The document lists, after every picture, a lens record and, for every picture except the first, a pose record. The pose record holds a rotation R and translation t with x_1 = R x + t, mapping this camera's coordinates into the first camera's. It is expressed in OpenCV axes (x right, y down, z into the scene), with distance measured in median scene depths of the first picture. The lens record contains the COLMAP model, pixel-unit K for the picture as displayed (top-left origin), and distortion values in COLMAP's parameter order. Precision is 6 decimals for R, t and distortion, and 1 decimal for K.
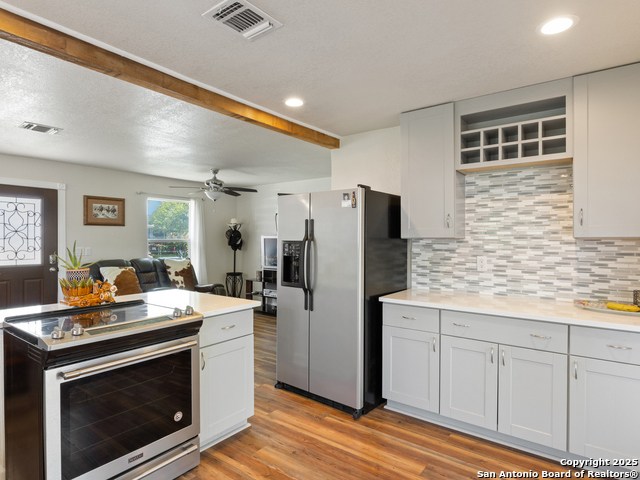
lens RADIAL K [[365.1, 0, 322.0], [0, 365.1, 242.3], [0, 0, 1]] dist [-0.008918, 0.002165]
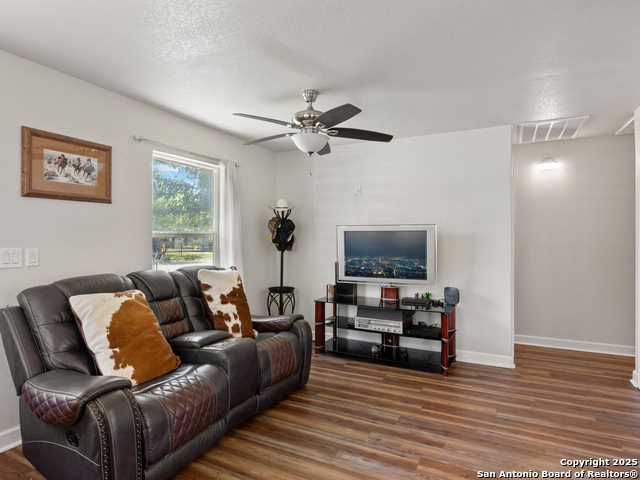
lens RADIAL K [[365.1, 0, 321.8], [0, 365.1, 236.9], [0, 0, 1]] dist [-0.008918, 0.002165]
pose [[0.984309, -0.004155, 0.176406, -0.374723], [0.006609, 0.999889, -0.013327, 0.008306], [-0.176331, 0.014284, 0.984227, 0.507884]]
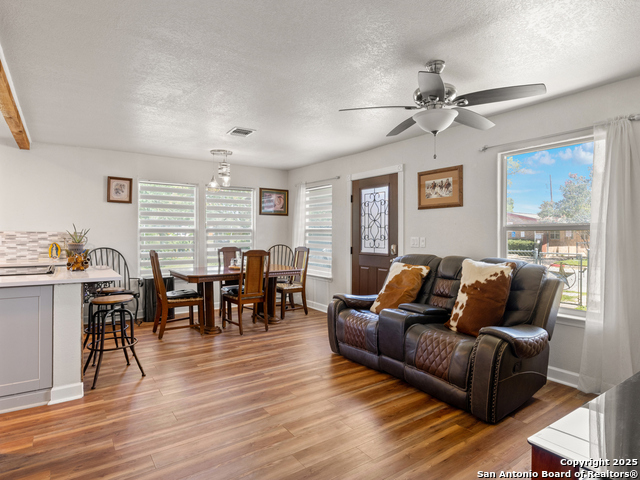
lens RADIAL K [[365.1, 0, 323.0], [0, 365.1, 234.1], [0, 0, 1]] dist [-0.008918, 0.002165]
pose [[-0.310911, -0.008351, -0.950402, 0.174639], [-0.013948, 0.999894, -0.004222, 0.013348], [0.950337, 0.011944, -0.310994, 1.027228]]
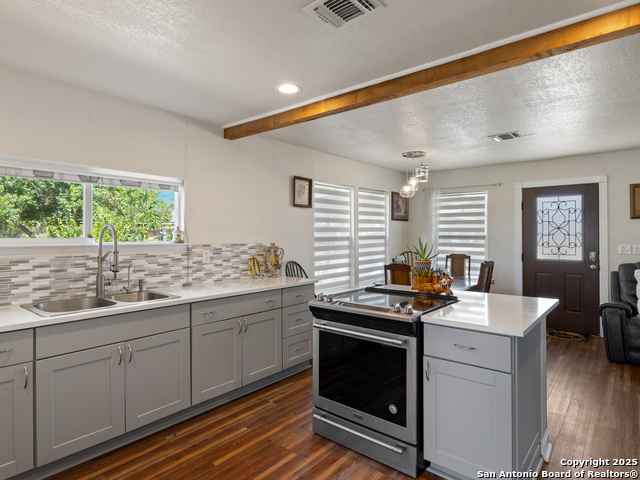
lens RADIAL K [[365.1, 0, 325.0], [0, 365.1, 232.1], [0, 0, 1]] dist [-0.008918, 0.002165]
pose [[-0.059476, -0.011379, -0.998165, 0.238087], [-0.007171, 0.999914, -0.010972, -0.001541], [0.998204, 0.006506, -0.059553, 0.323100]]
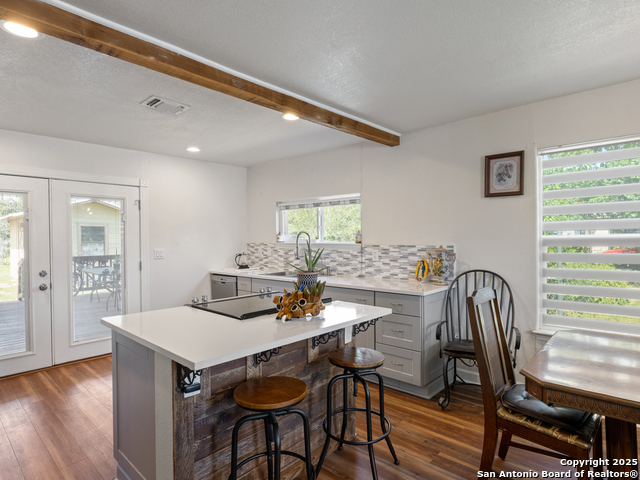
lens RADIAL K [[365.1, 0, 325.8], [0, 365.1, 242.5], [0, 0, 1]] dist [-0.008918, 0.002165]
pose [[-0.994464, 0.003309, 0.105028, -0.347895], [0.005453, 0.999783, 0.020129, -0.006097], [-0.104939, 0.020590, -0.994265, 0.820298]]
